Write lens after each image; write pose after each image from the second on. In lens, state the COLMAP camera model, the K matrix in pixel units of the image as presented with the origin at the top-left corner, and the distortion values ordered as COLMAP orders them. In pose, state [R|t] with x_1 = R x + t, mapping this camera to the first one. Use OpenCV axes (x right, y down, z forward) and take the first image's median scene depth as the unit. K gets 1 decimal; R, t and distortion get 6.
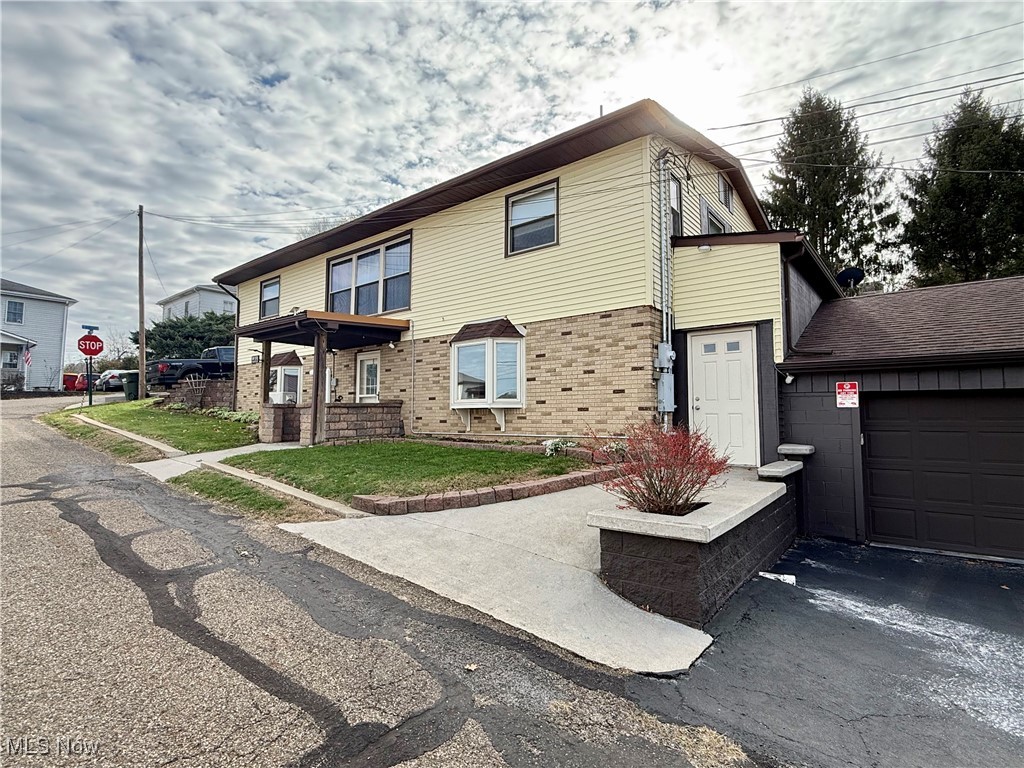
lens RADIAL K [[517.5, 0, 511.7], [0, 517.5, 377.1], [0, 0, 1]] dist [-0.003678, -0.000482]
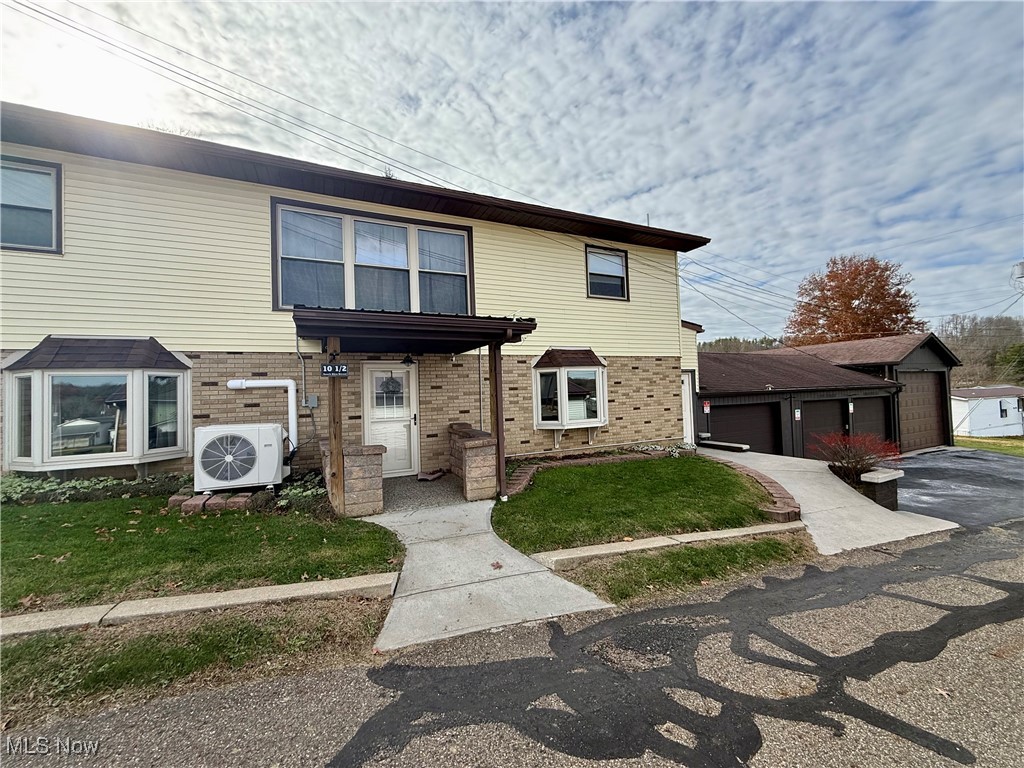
lens RADIAL K [[408.2, 0, 511.5], [0, 408.2, 381.0], [0, 0, 1]] dist [-0.001511, 0.000292]
pose [[0.434537, 0.012988, 0.900560, -0.977050], [-0.040304, 0.999175, 0.005037, -0.039926], [-0.899752, -0.038485, 0.434702, 0.785340]]
